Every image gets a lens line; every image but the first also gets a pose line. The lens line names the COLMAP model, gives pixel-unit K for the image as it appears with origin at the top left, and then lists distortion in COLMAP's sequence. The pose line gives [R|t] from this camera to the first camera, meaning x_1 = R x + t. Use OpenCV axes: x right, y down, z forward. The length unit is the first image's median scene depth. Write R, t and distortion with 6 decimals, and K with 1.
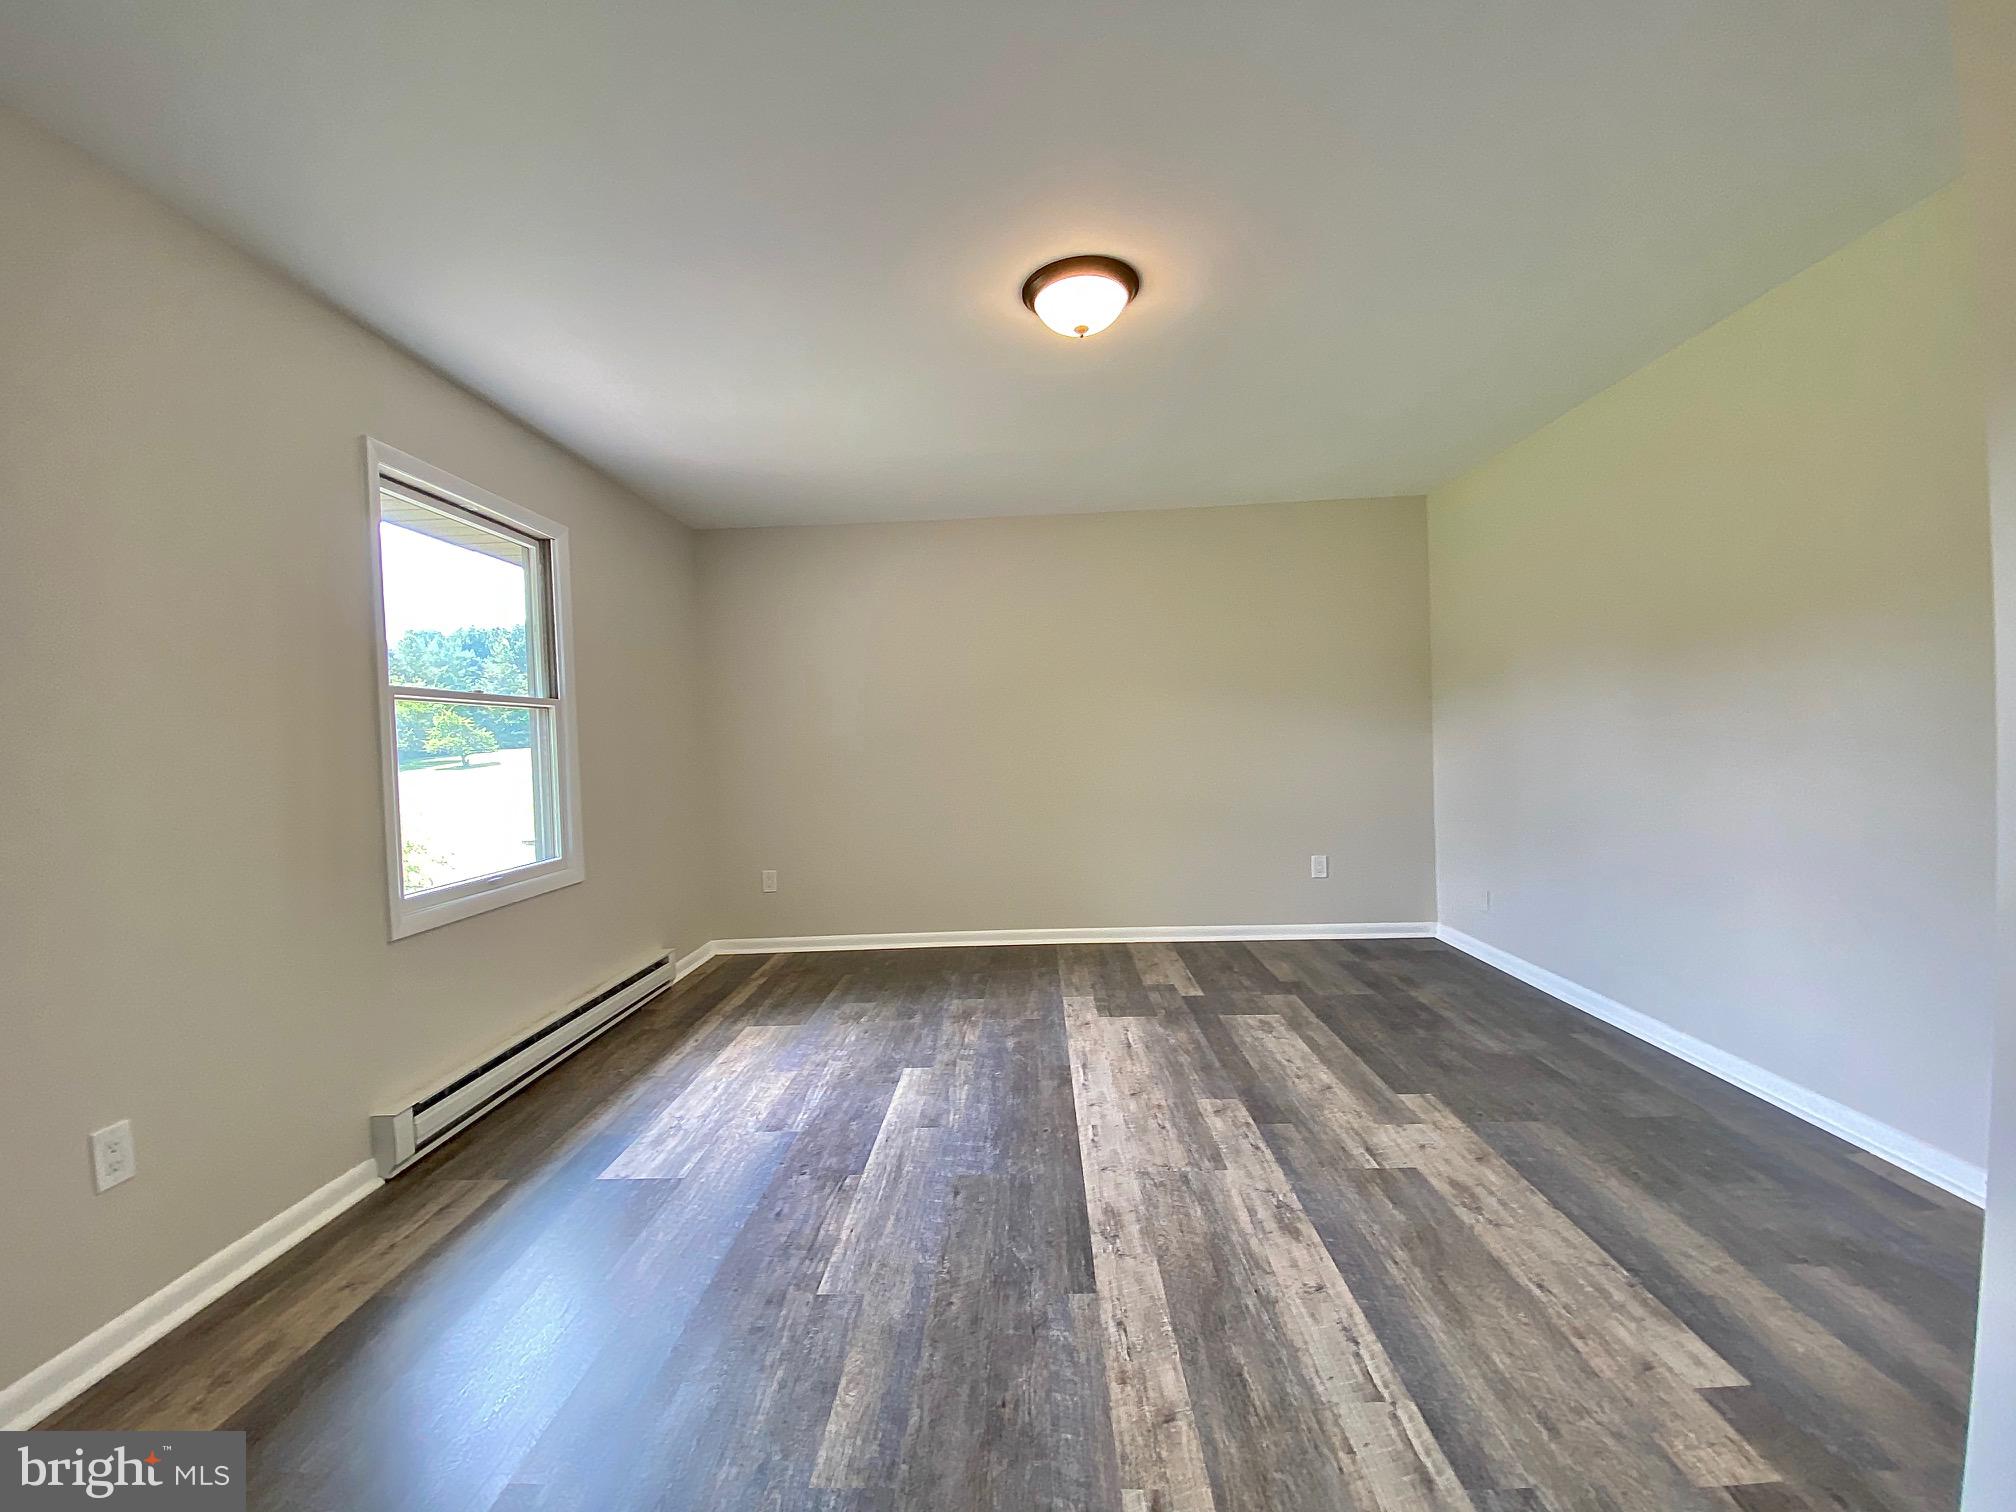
lens RADIAL K [[826.3, 0, 1018.4], [0, 826.3, 760.2], [0, 0, 1]] dist [-0.010024, -0.005322]
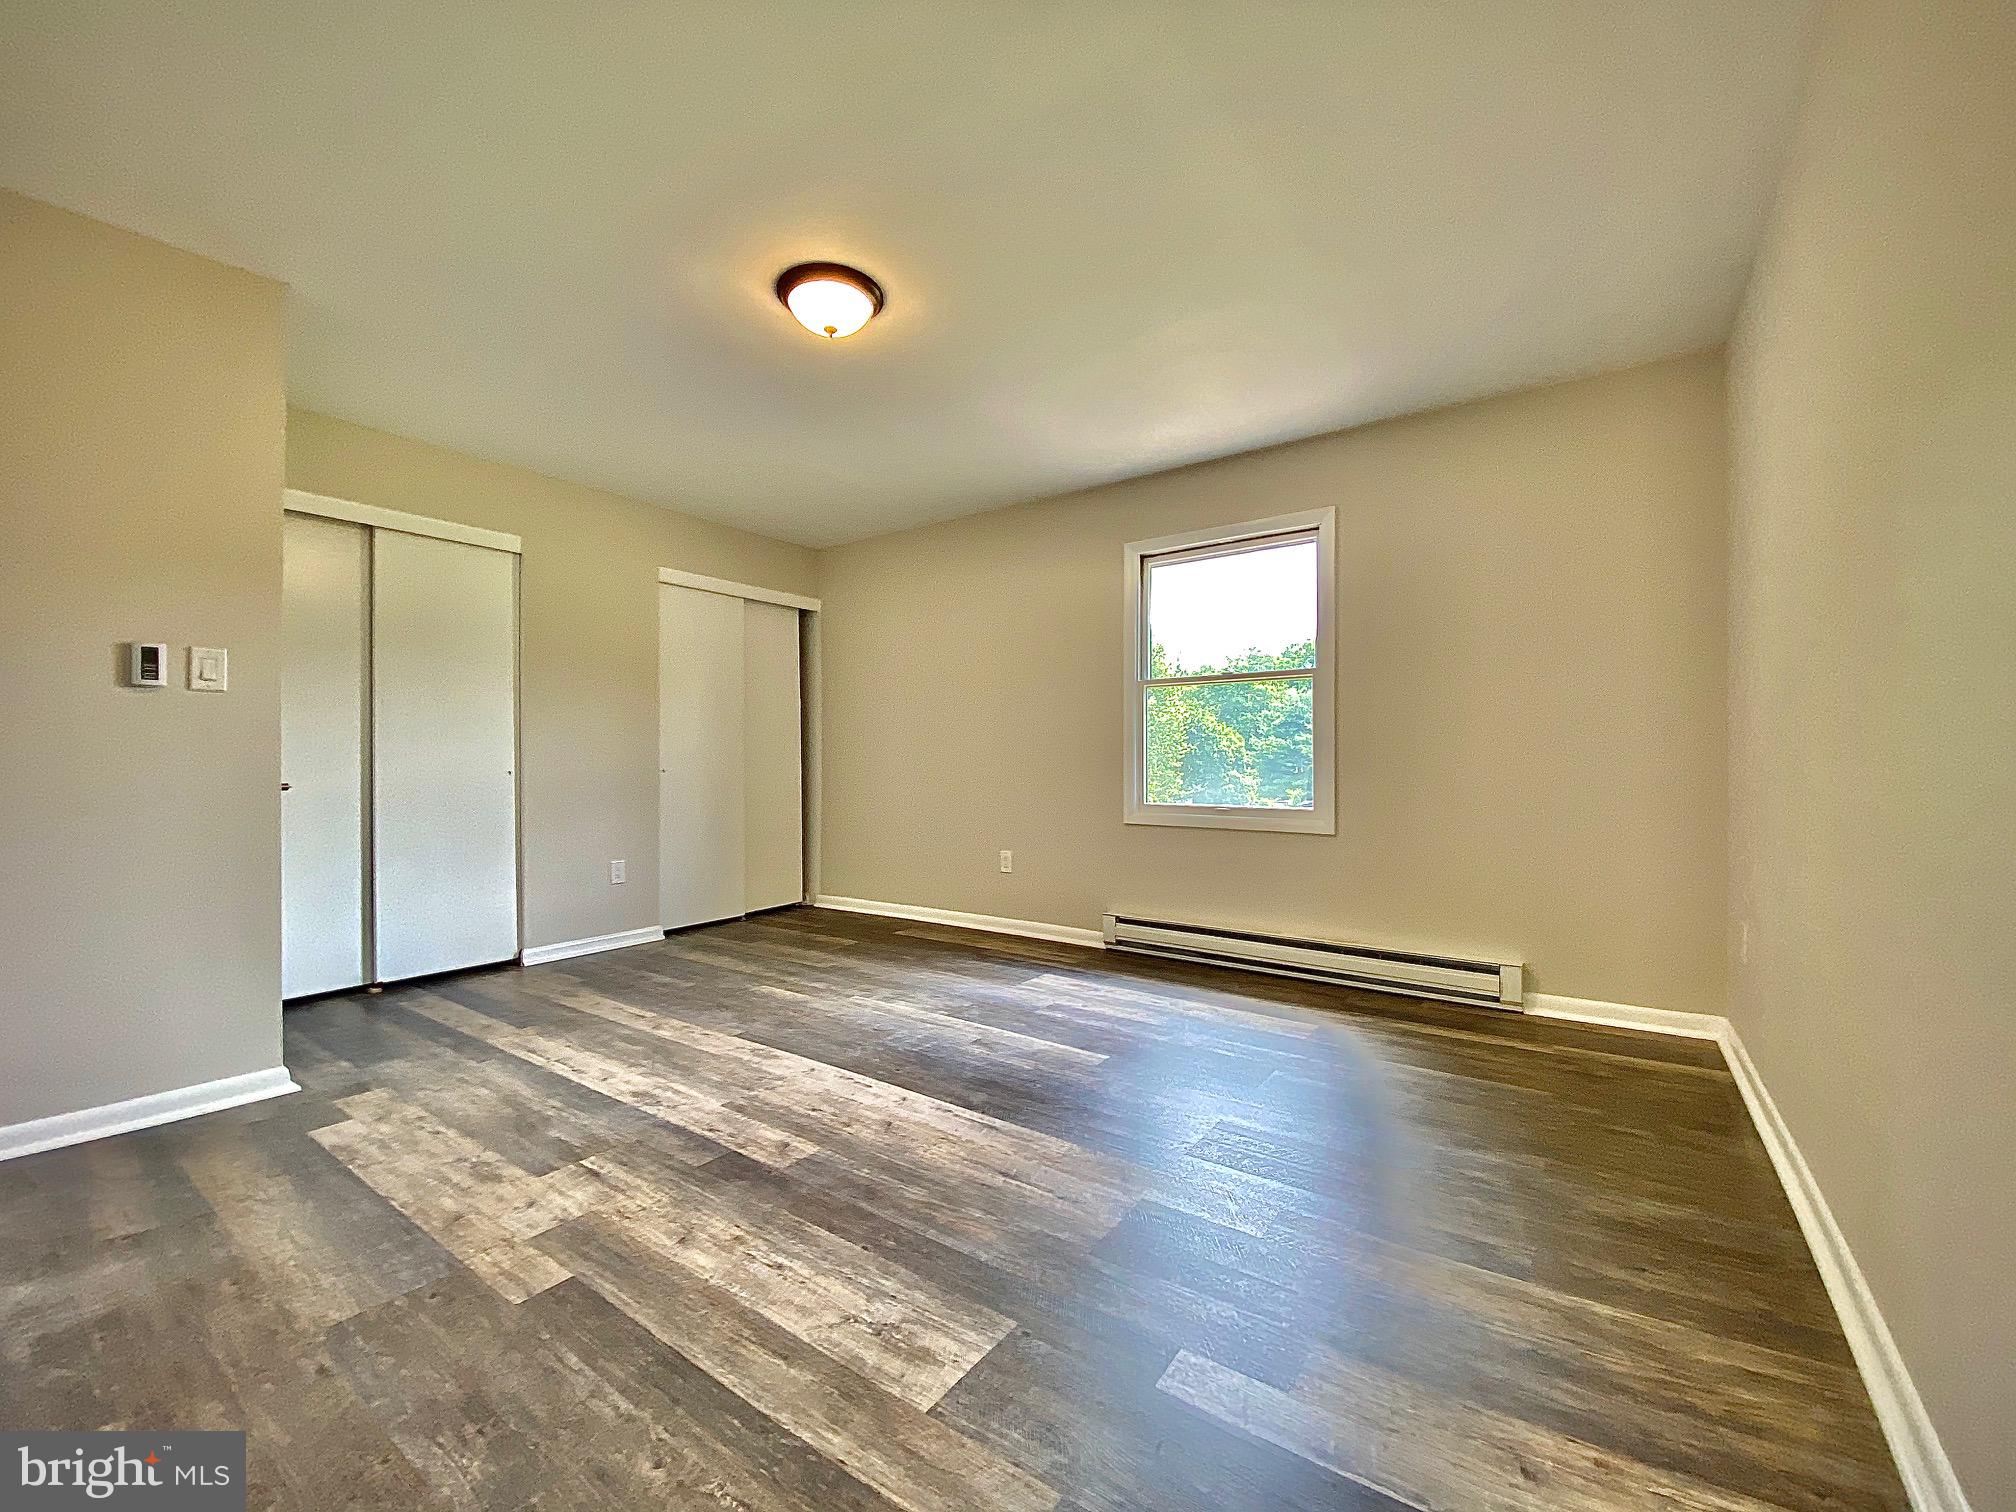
lens RADIAL K [[826.3, 0, 1005.2], [0, 826.3, 749.1], [0, 0, 1]] dist [-0.010024, -0.005322]
pose [[-0.566181, 0.028483, -0.823789, 0.872264], [-0.005744, 0.999242, 0.038497, -0.007637], [0.824261, 0.026528, -0.565588, 1.814593]]
